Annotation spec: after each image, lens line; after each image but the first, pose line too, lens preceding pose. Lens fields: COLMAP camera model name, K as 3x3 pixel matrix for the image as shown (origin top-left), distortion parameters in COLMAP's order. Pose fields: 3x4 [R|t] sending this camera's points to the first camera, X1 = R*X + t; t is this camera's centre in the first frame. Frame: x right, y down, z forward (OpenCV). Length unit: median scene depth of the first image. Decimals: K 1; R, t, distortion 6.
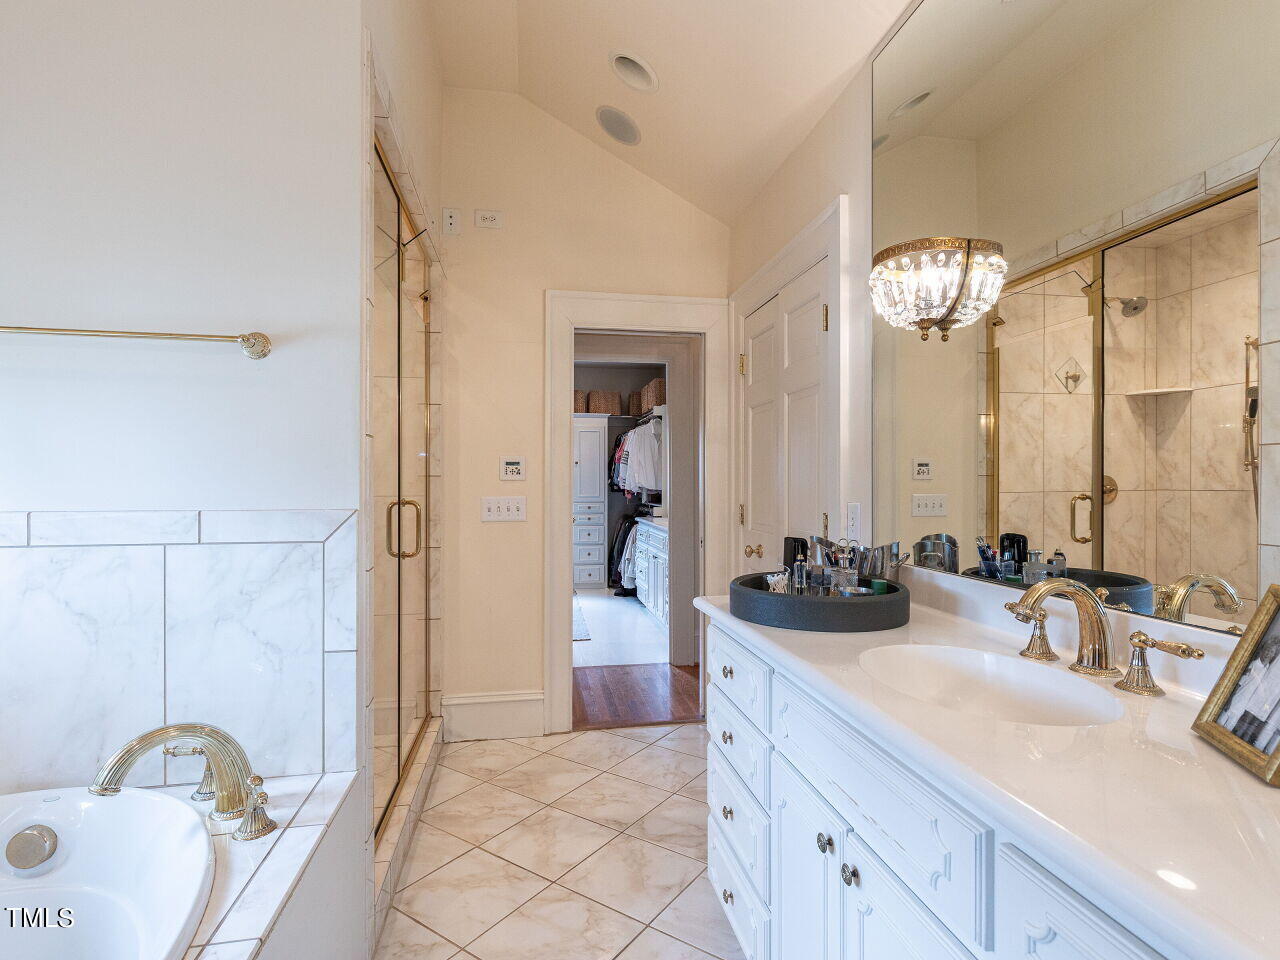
lens RADIAL K [[647.0, 0, 638.4], [0, 647.0, 480.7], [0, 0, 1]] dist [-0.001703, -0.000160]
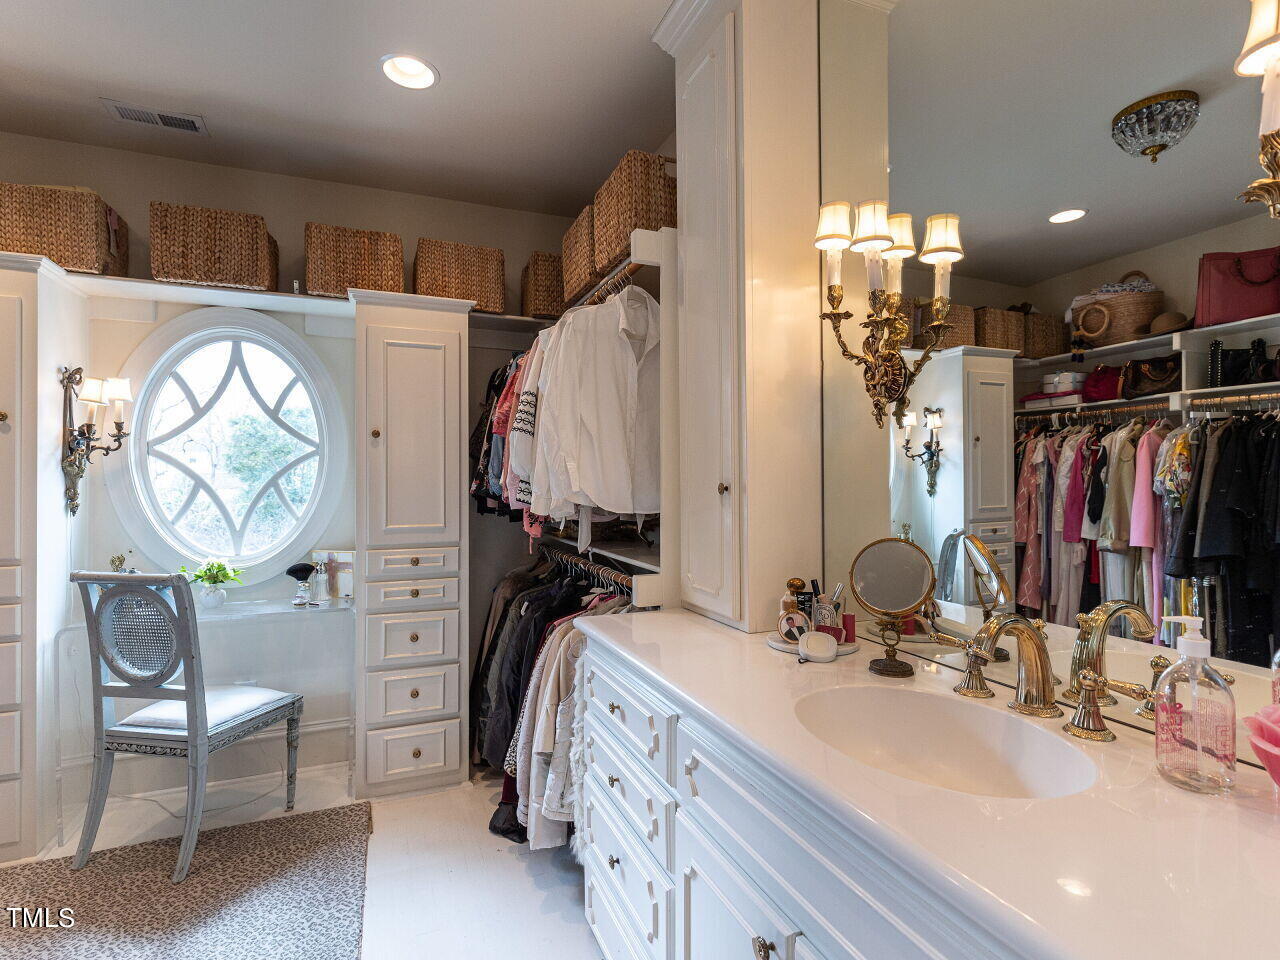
lens RADIAL K [[647.0, 0, 652.5], [0, 647.0, 480.8], [0, 0, 1]] dist [-0.001703, -0.000160]
pose [[0.973999, -0.003372, 0.226528, -0.030146], [0.003813, 0.999992, -0.001512, -0.001121], [-0.226521, 0.002336, 0.974003, 0.631154]]
